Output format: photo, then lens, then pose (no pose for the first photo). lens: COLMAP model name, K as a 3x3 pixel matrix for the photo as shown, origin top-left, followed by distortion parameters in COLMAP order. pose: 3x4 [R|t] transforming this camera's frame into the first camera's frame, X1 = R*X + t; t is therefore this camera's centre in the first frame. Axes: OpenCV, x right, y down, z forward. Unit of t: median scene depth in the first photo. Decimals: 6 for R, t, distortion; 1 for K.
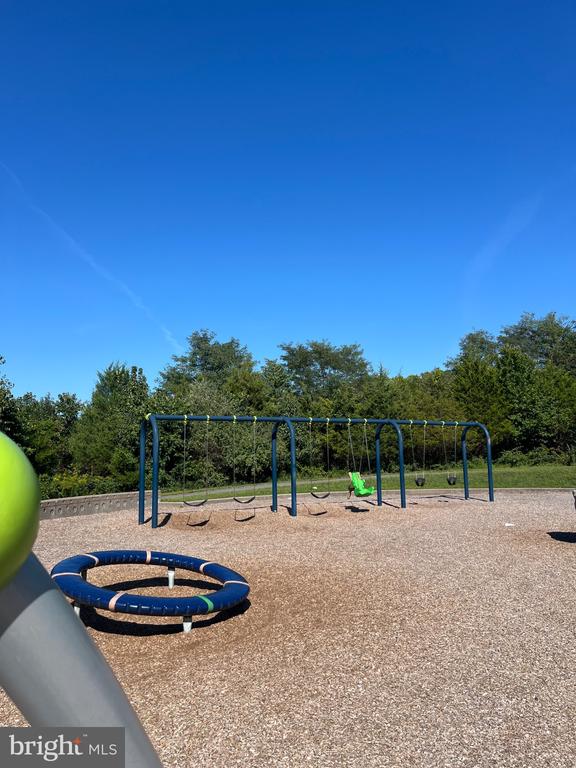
lens RADIAL K [[586.5, 0, 265.3], [0, 586.5, 381.2], [0, 0, 1]] dist [0.005354, -0.004050]
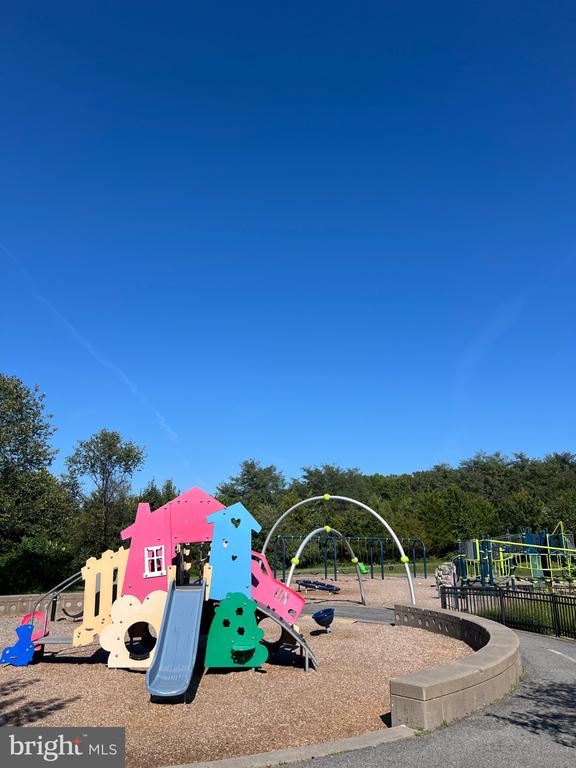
lens RADIAL K [[586.5, 0, 265.3], [0, 586.5, 381.2], [0, 0, 1]] dist [0.005354, -0.004050]
pose [[0.999666, 0.025369, 0.004895, -0.105556], [-0.024406, 0.989368, -0.143371, -0.089402], [-0.008480, 0.143204, 0.989657, -0.576885]]
